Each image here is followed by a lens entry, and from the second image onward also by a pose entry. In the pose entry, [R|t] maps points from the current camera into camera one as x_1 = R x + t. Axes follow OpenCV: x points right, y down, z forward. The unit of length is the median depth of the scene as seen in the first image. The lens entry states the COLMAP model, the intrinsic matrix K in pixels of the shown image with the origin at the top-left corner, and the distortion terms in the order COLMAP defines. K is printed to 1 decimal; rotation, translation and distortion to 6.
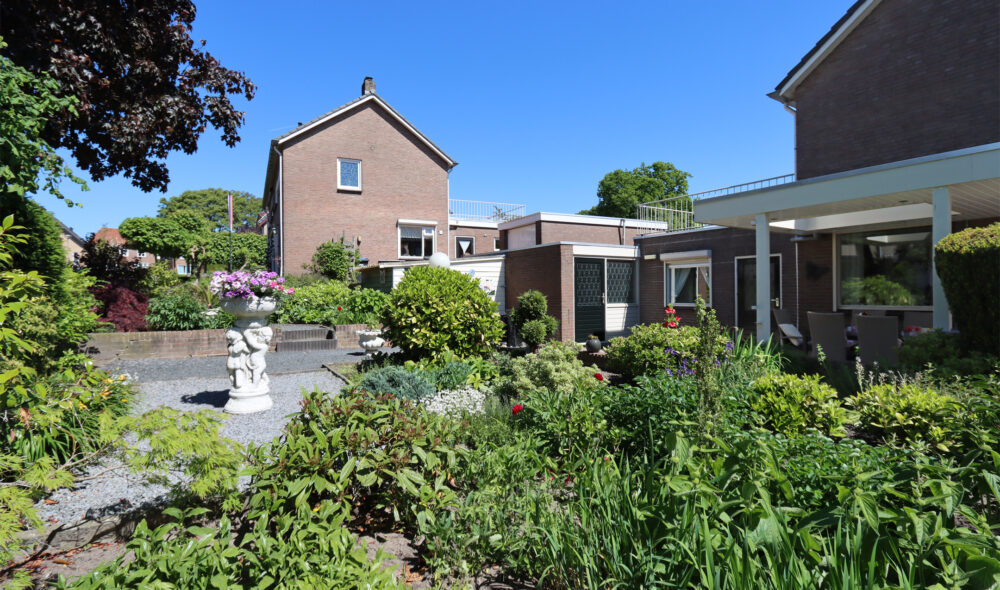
lens RADIAL K [[463.7, 0, 499.0], [0, 463.7, 290.6], [0, 0, 1]] dist [-0.017759, 0.000043]
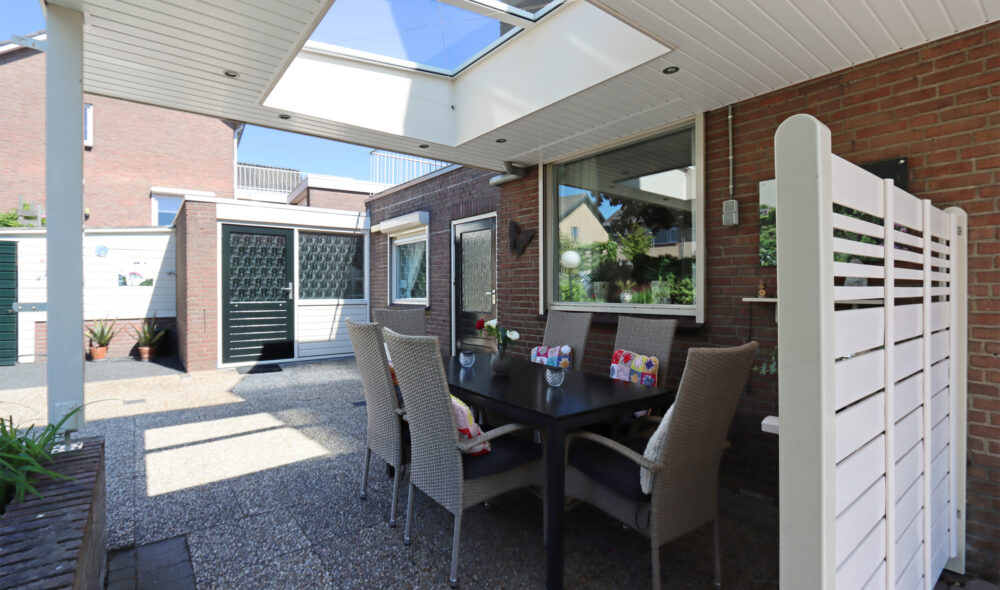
lens RADIAL K [[463.7, 0, 499.8], [0, 463.7, 288.1], [0, 0, 1]] dist [-0.017759, 0.000043]
pose [[0.988759, 0.000993, 0.149516, 0.369630], [-0.001635, 0.999990, 0.004175, 0.008197], [-0.149510, -0.004373, 0.988751, 0.295020]]
